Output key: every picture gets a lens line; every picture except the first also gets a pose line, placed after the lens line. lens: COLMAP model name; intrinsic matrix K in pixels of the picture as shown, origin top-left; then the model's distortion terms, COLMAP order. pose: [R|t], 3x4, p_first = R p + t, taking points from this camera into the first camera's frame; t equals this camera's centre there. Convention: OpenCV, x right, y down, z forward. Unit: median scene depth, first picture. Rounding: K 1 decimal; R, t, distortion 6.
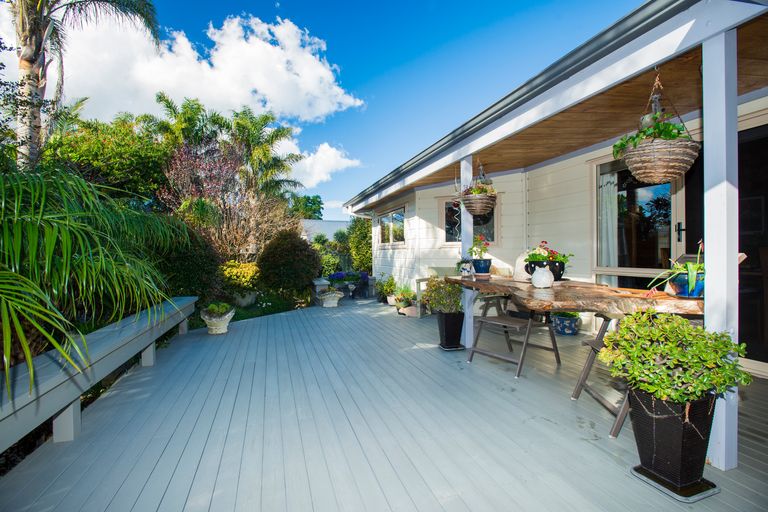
lens RADIAL K [[374.9, 0, 384.0], [0, 374.9, 256.0], [0, 0, 1]] dist [-0.035307, 0.000250]
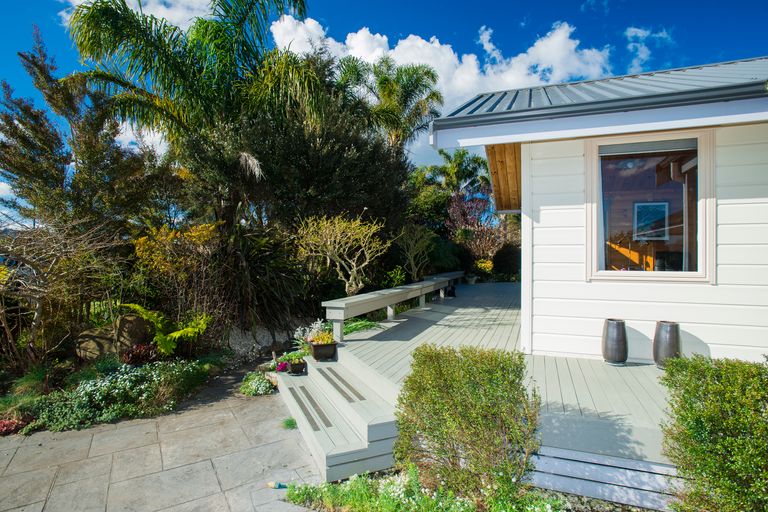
lens RADIAL K [[394.8, 0, 384.0], [0, 394.8, 256.0], [0, 0, 1]] dist [-0.002562, 0.000074]
pose [[0.787622, 0.001626, -0.616157, 0.208696], [-0.004380, 0.999986, -0.002960, 0.002853], [0.616143, 0.005031, 0.787618, -0.420965]]
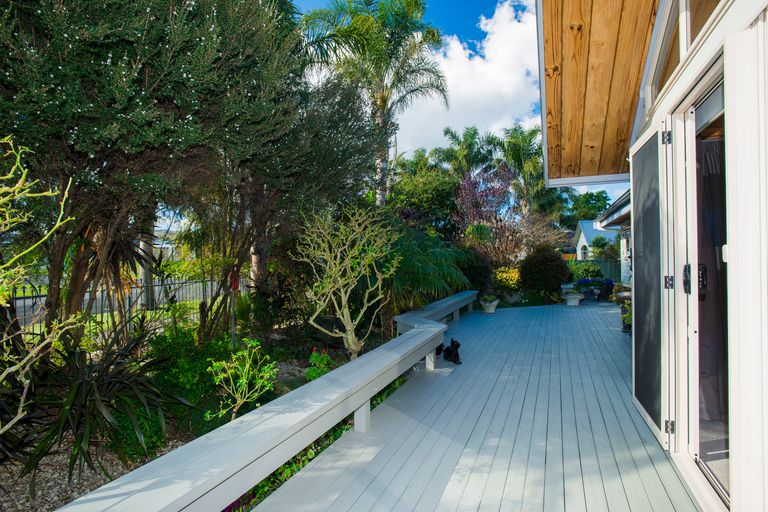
lens RADIAL K [[411.4, 0, 358.9], [0, 411.4, 254.2], [0, 0, 1]] dist [-0.066989, 0.000126]
pose [[0.734857, -0.006635, -0.678189, 0.095136], [0.000555, 0.999958, -0.009181, -0.010517], [0.678222, 0.006370, 0.734830, -0.194067]]
